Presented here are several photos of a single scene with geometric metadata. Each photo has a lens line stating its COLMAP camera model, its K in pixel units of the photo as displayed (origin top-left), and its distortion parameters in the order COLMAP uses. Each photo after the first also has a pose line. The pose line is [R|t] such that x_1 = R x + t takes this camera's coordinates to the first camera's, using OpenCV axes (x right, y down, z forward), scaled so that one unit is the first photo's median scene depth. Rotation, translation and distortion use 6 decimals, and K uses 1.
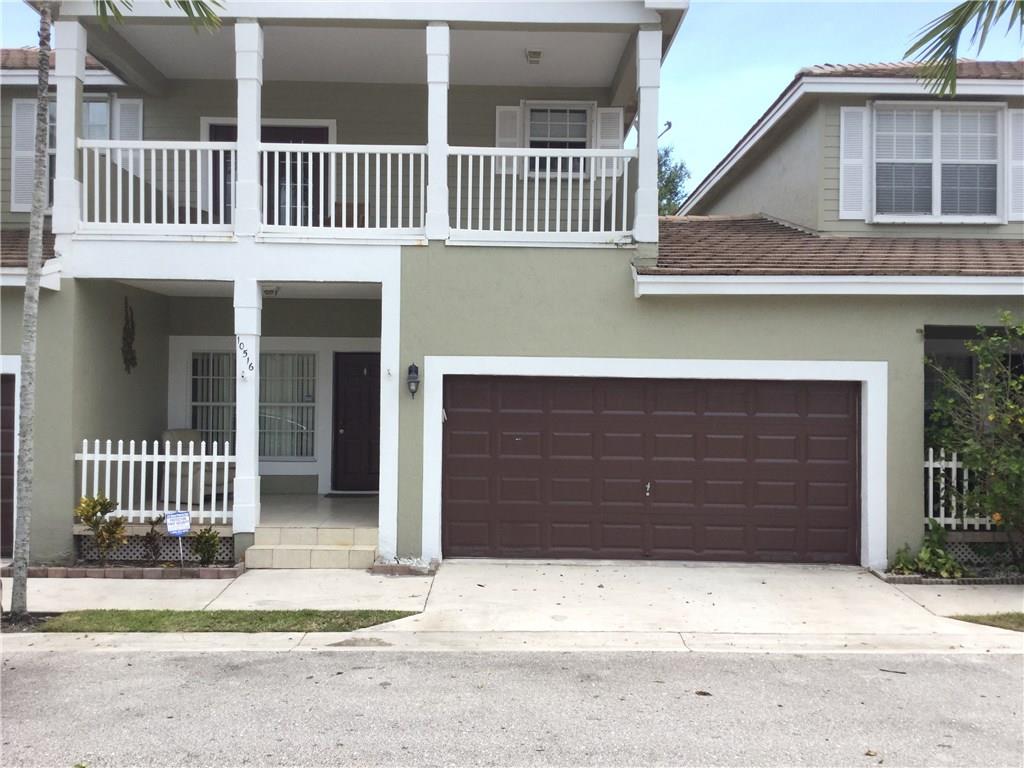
lens RADIAL K [[944.1, 0, 509.6], [0, 944.1, 366.5], [0, 0, 1]] dist [0.117678, -0.176506]
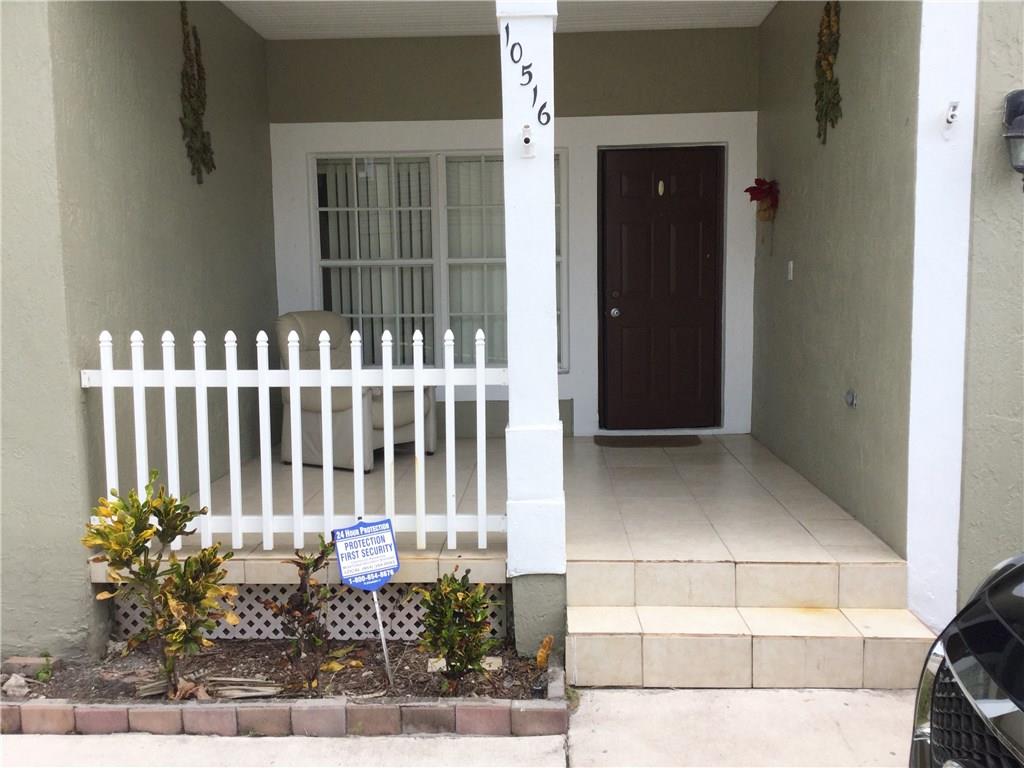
lens RADIAL K [[944.1, 0, 509.6], [0, 944.1, 366.5], [0, 0, 1]] dist [0.117678, -0.176506]
pose [[0.998367, -0.023479, -0.052083, -0.263126], [0.029051, 0.993622, 0.108952, 0.052785], [0.049193, -0.110288, 0.992682, 0.629272]]
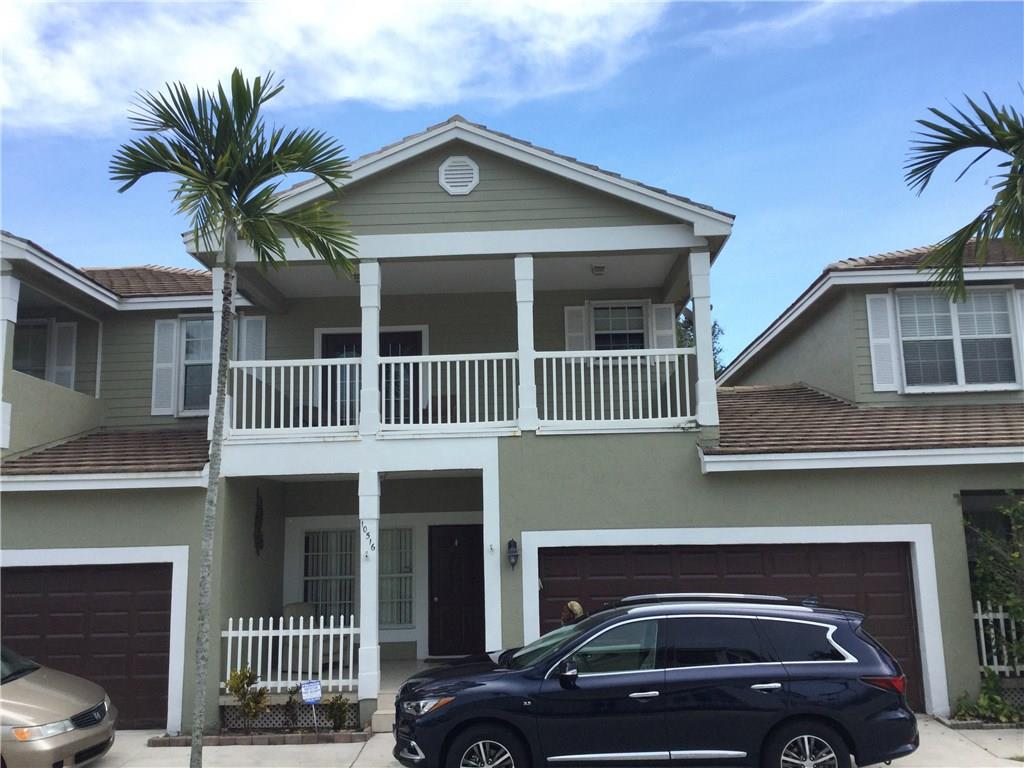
lens RADIAL K [[942.8, 0, 518.5], [0, 942.8, 368.2], [0, 0, 1]] dist [0.120707, -0.176292]
pose [[0.998824, -0.040707, -0.026318, -0.054695], [0.036236, 0.987653, -0.152411, -0.032083], [0.032198, 0.151278, 0.987967, -0.163715]]
